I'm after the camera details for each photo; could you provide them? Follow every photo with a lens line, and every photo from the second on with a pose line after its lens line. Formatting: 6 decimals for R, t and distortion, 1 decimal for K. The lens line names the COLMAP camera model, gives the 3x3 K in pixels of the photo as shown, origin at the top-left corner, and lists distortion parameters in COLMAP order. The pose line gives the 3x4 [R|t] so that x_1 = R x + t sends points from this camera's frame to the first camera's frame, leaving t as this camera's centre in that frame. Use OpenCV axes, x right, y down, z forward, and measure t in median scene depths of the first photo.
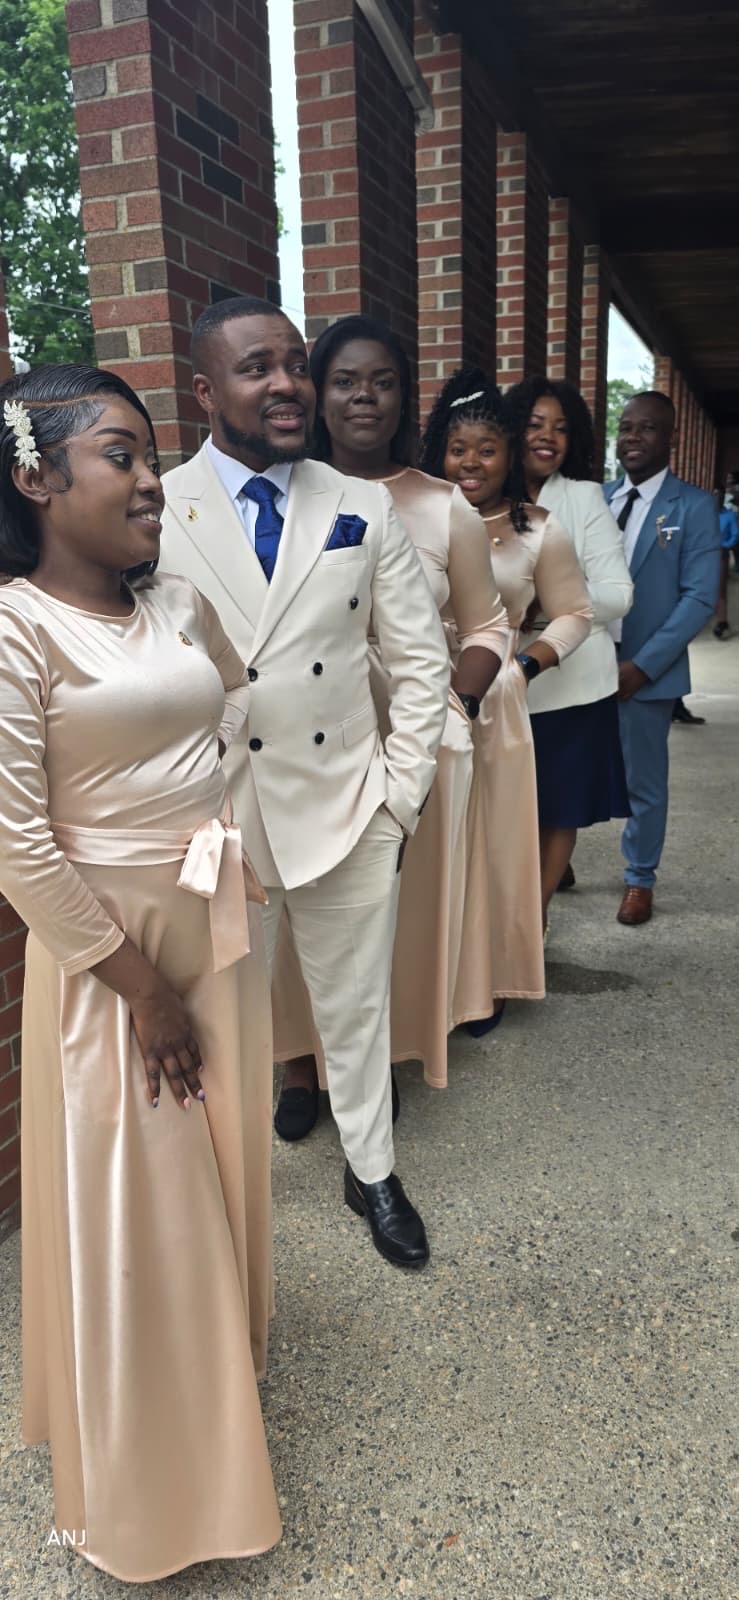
lens RADIAL K [[1069.9, 0, 385.9], [0, 1069.9, 802.9], [0, 0, 1]] dist [0.046857, -0.043499]
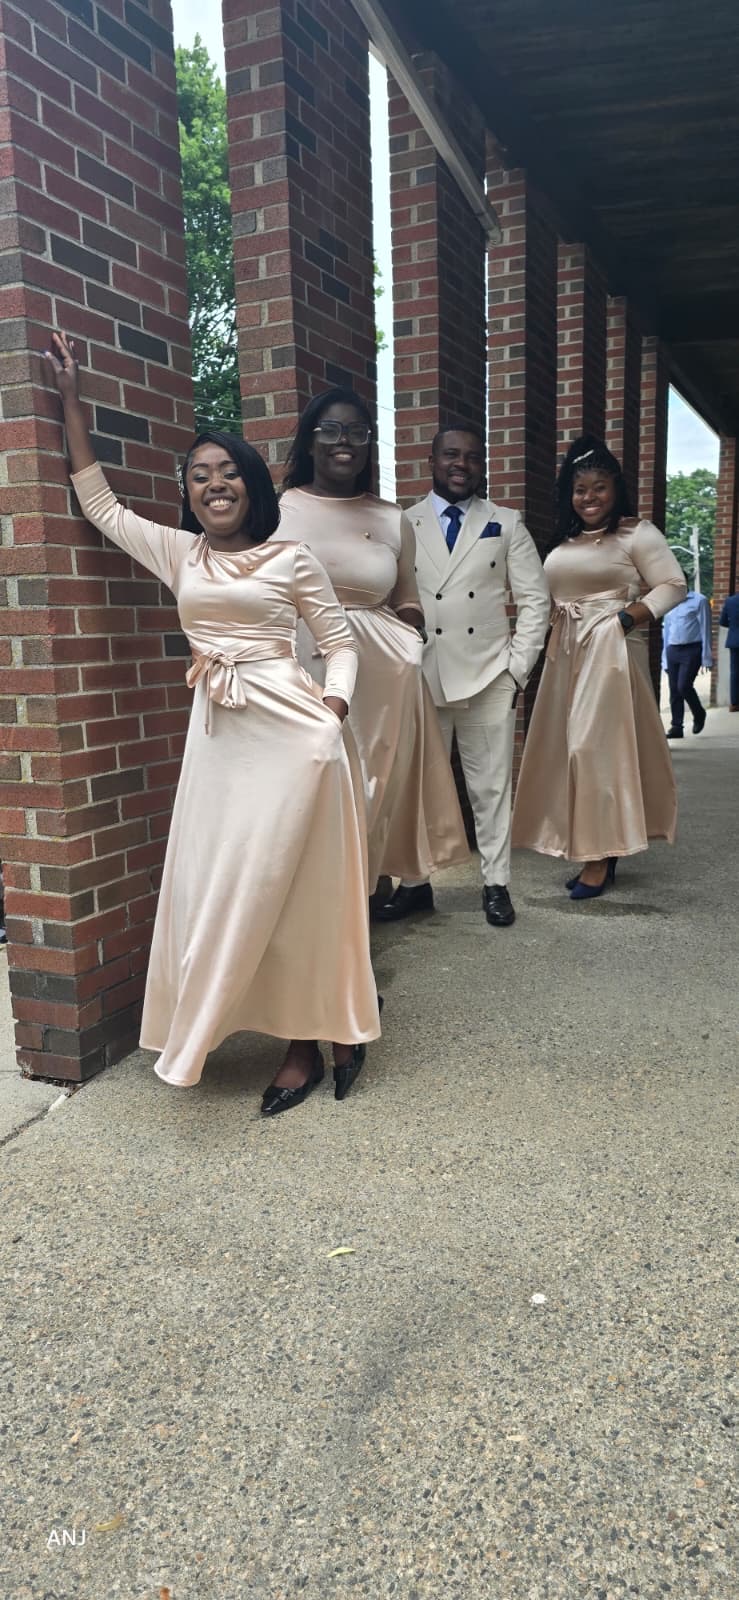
lens RADIAL K [[1080.1, 0, 369.9], [0, 1080.1, 825.8], [0, 0, 1]] dist [0.060636, -0.057390]
pose [[0.995676, 0.011082, -0.092234, 0.020283], [-0.017403, 0.997532, -0.068017, 0.150476], [0.091253, 0.069328, 0.993412, -0.246900]]
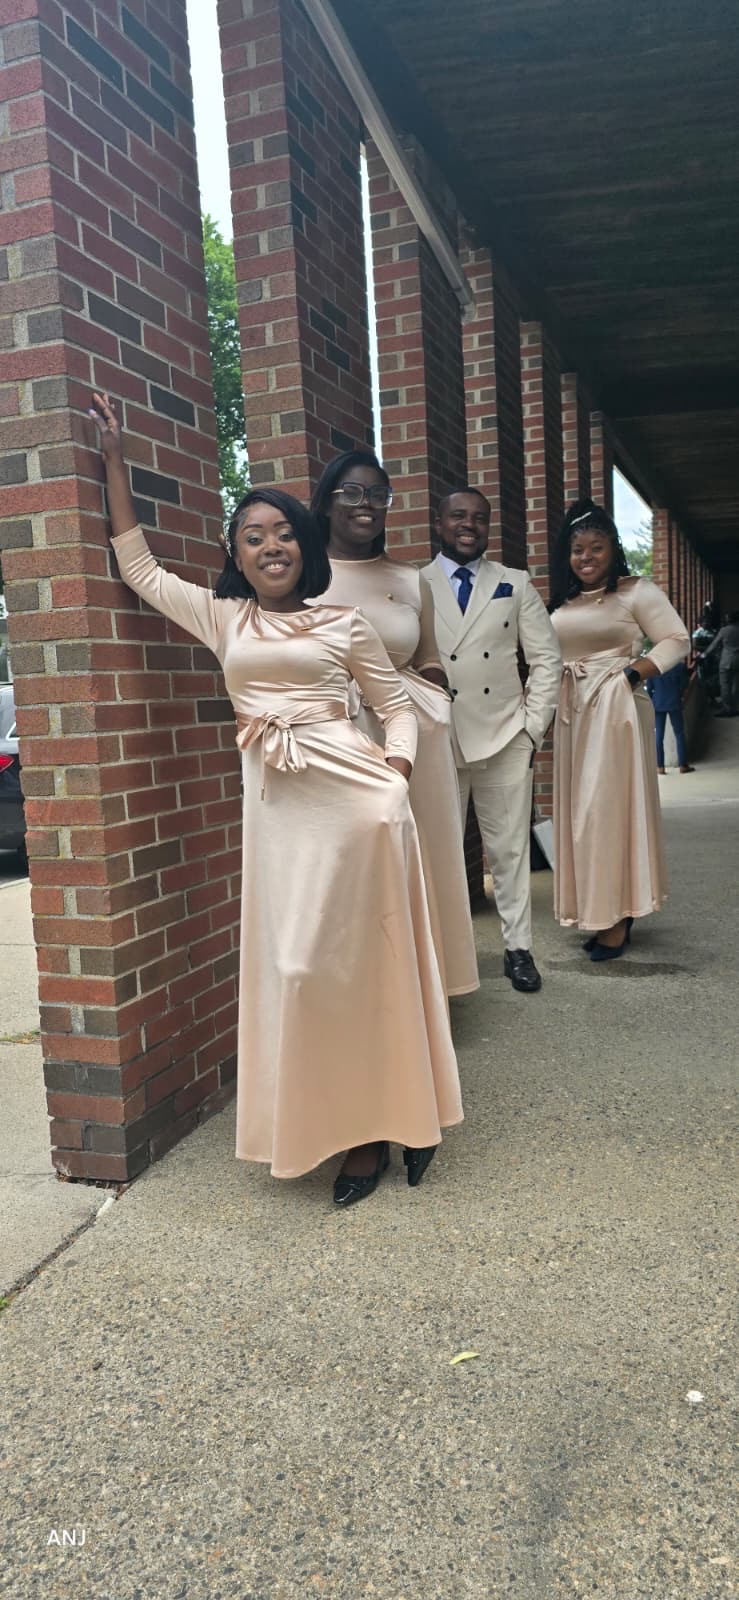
lens RADIAL K [[1080.1, 0, 369.9], [0, 1080.1, 825.8], [0, 0, 1]] dist [0.060636, -0.057390]
pose [[0.999331, -0.028683, -0.022670, -0.076790], [0.025392, 0.990648, -0.134060, 0.151928], [0.026303, 0.133394, 0.990714, -0.216909]]
